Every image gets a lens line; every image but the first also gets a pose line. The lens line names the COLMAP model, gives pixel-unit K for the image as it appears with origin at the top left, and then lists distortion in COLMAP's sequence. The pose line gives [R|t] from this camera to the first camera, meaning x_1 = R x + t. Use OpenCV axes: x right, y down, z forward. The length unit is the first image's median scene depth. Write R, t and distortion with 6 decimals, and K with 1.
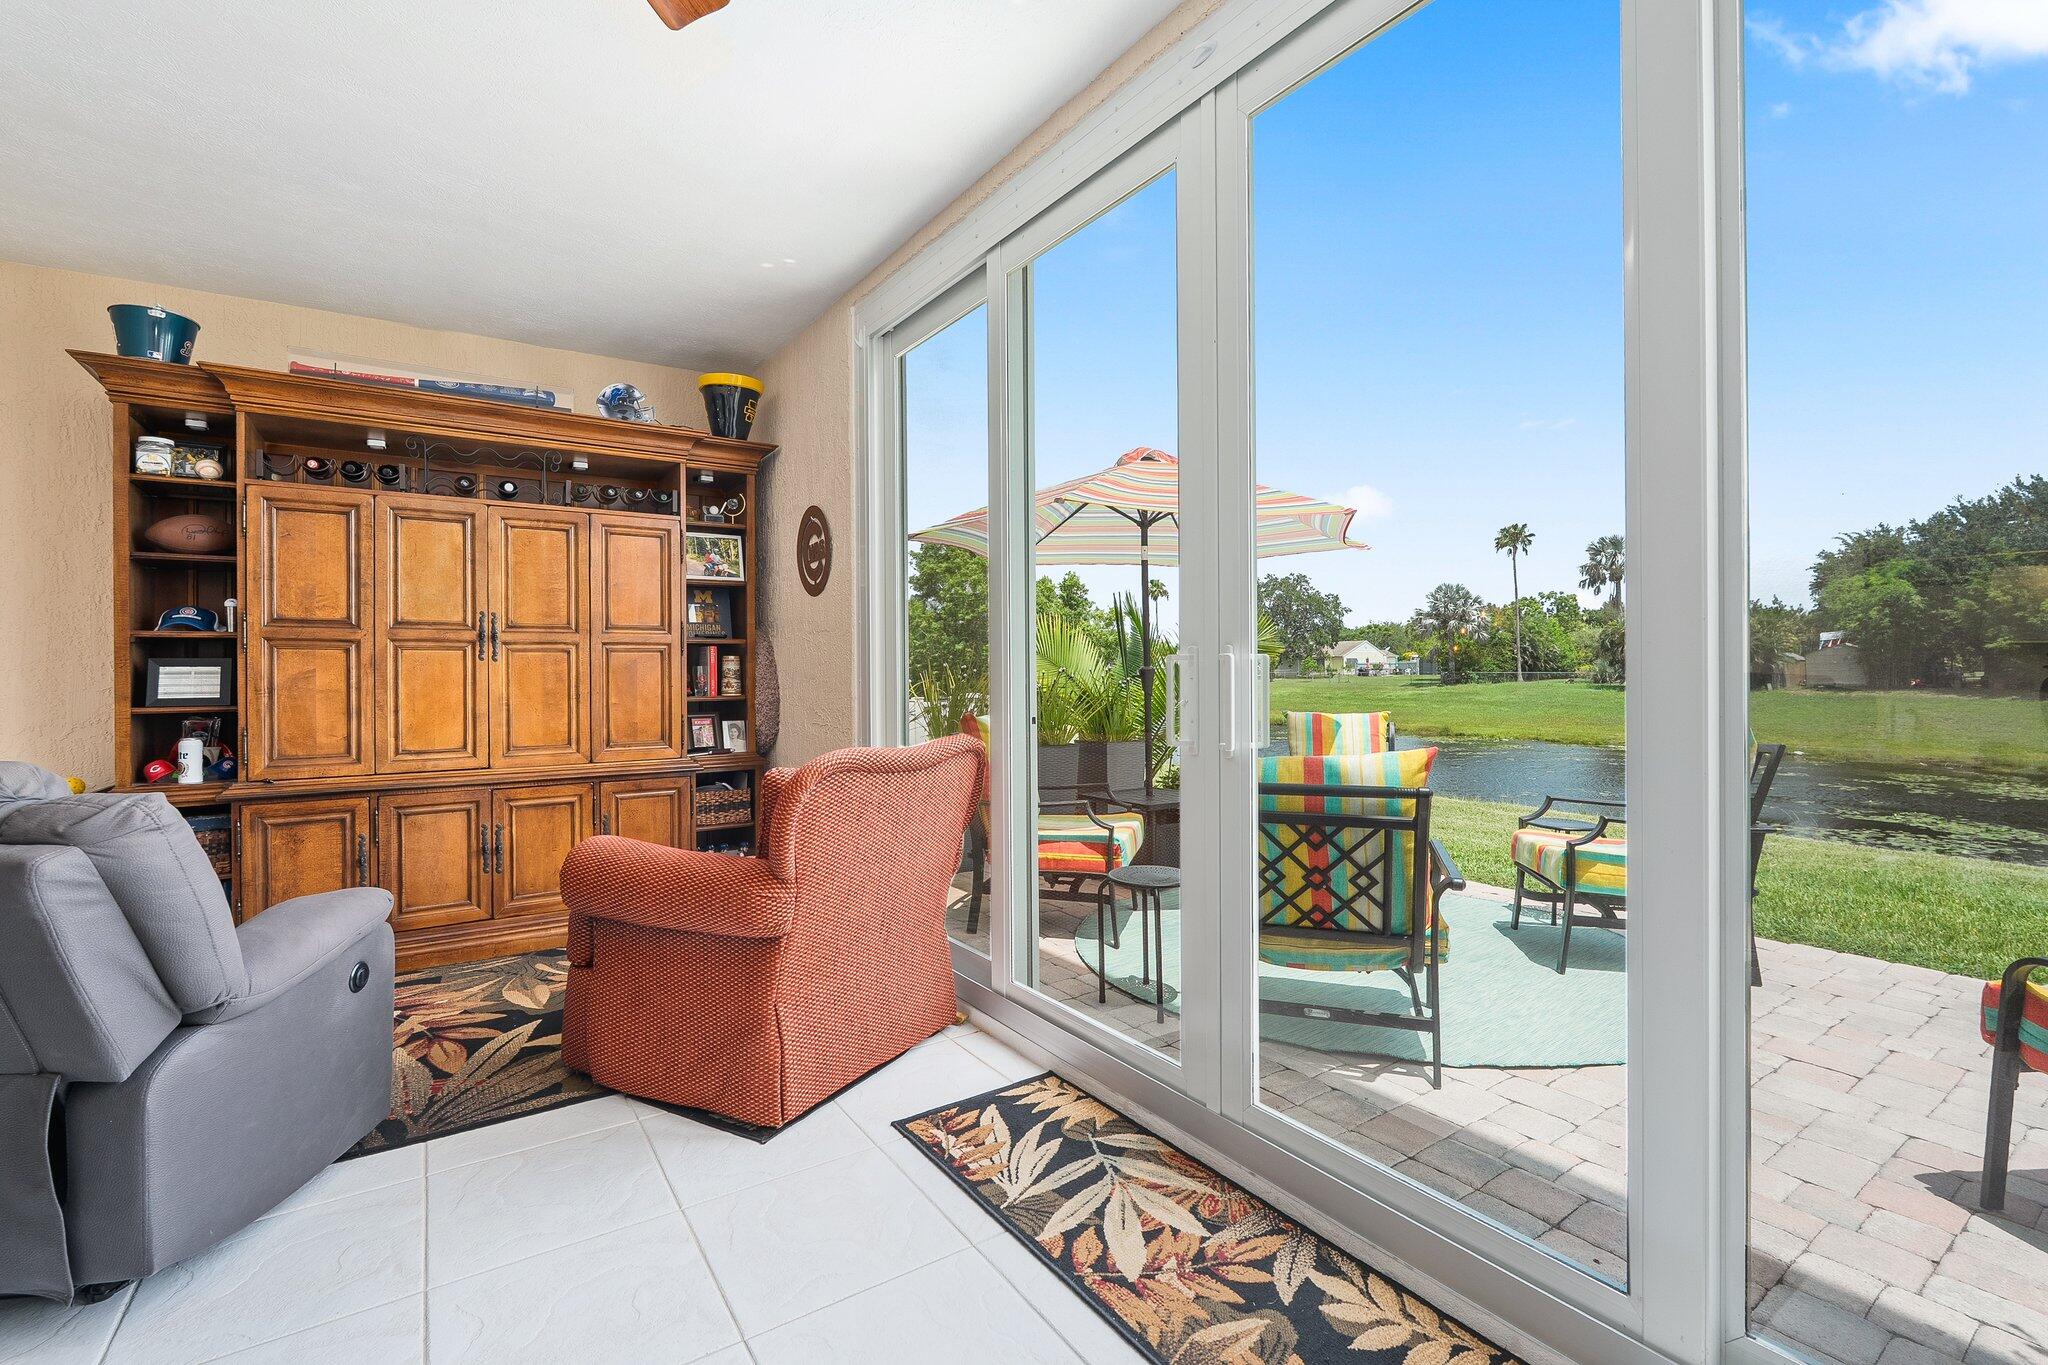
lens RADIAL K [[898.7, 0, 1025.2], [0, 898.7, 670.2], [0, 0, 1]] dist [-0.005229, -0.000099]
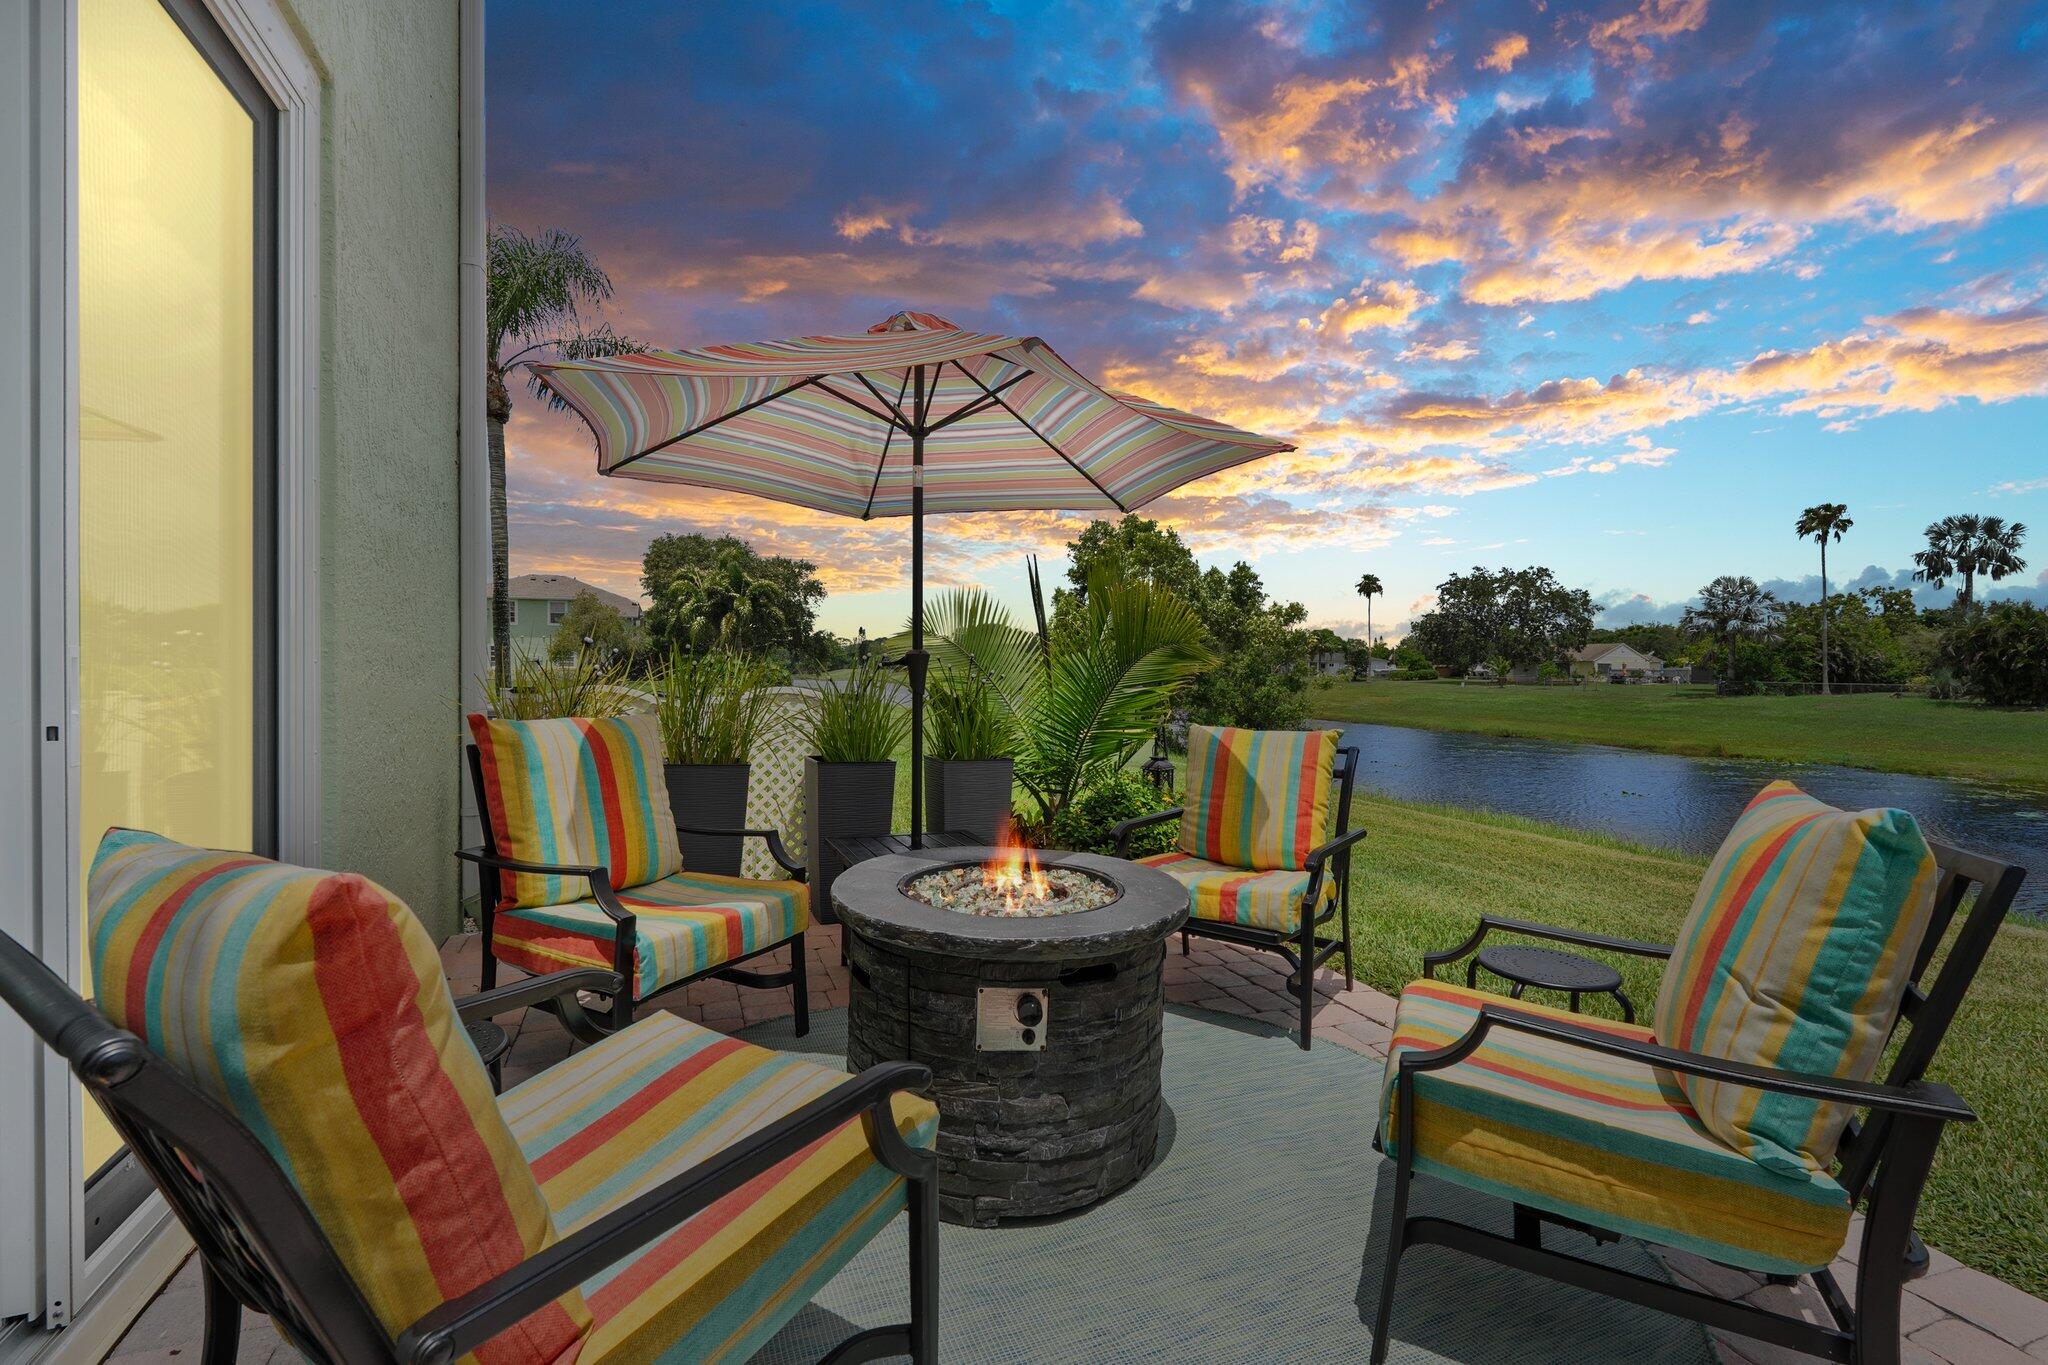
lens RADIAL K [[898.7, 0, 1029.9], [0, 898.7, 681.2], [0, 0, 1]] dist [-0.005229, -0.000099]
pose [[0.973304, 0.020397, -0.228613, 0.256160], [-0.017320, 0.999730, 0.015458, 0.005112], [0.228867, -0.011086, 0.973395, 0.266943]]
